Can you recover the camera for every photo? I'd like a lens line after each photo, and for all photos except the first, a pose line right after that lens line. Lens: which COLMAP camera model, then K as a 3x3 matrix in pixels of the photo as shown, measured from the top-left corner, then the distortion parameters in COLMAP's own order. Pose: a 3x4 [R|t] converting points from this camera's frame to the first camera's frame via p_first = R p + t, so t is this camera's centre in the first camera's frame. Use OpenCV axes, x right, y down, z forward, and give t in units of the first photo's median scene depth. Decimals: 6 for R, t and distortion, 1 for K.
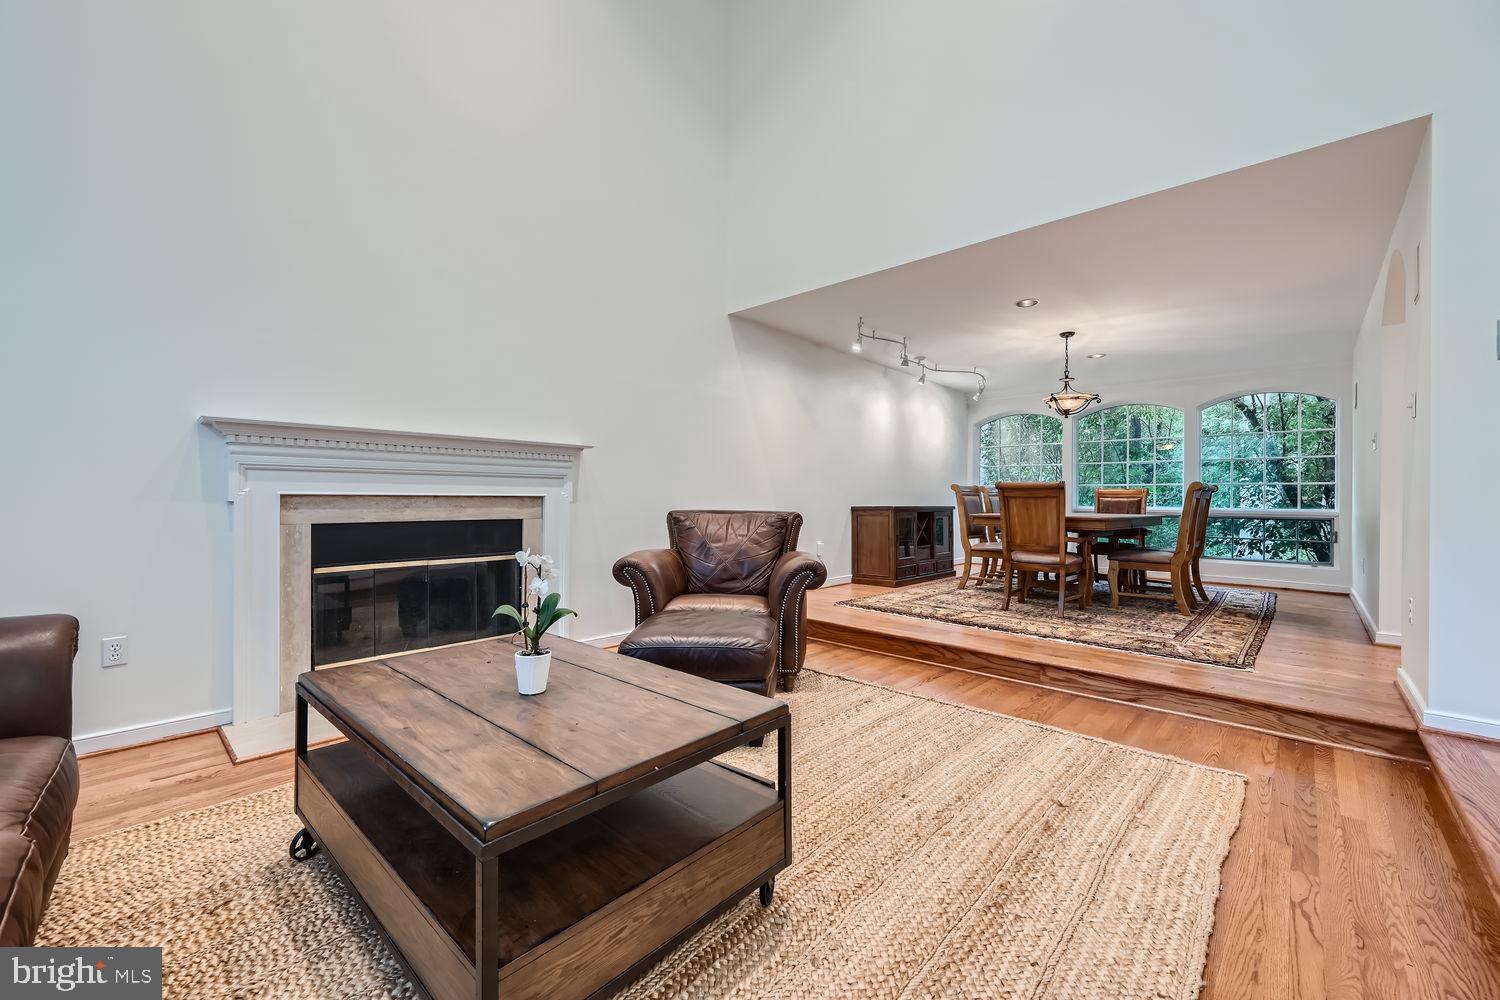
lens RADIAL K [[596.9, 0, 751.9], [0, 596.9, 497.9], [0, 0, 1]] dist [-0.000847, 0.000552]
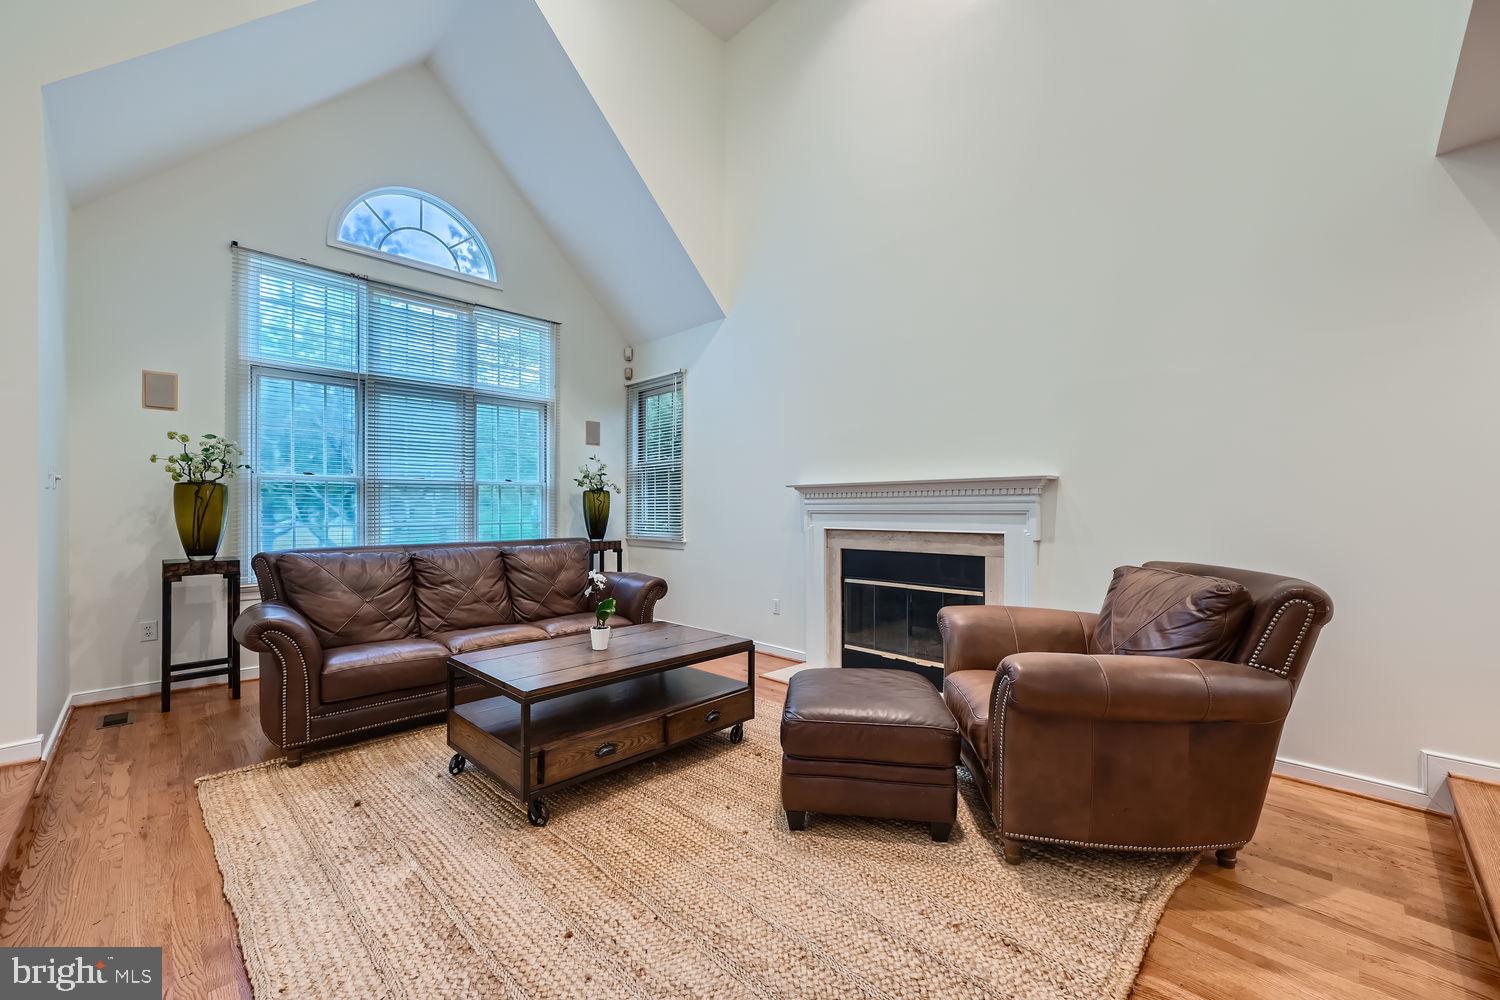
lens RADIAL K [[596.9, 0, 750.7], [0, 596.9, 505.5], [0, 0, 1]] dist [-0.000847, 0.000552]
pose [[-0.041941, -0.008102, -0.999087, 0.488499], [0.006158, 0.999946, -0.008368, -0.033994], [0.999101, -0.006503, -0.041888, 0.521726]]
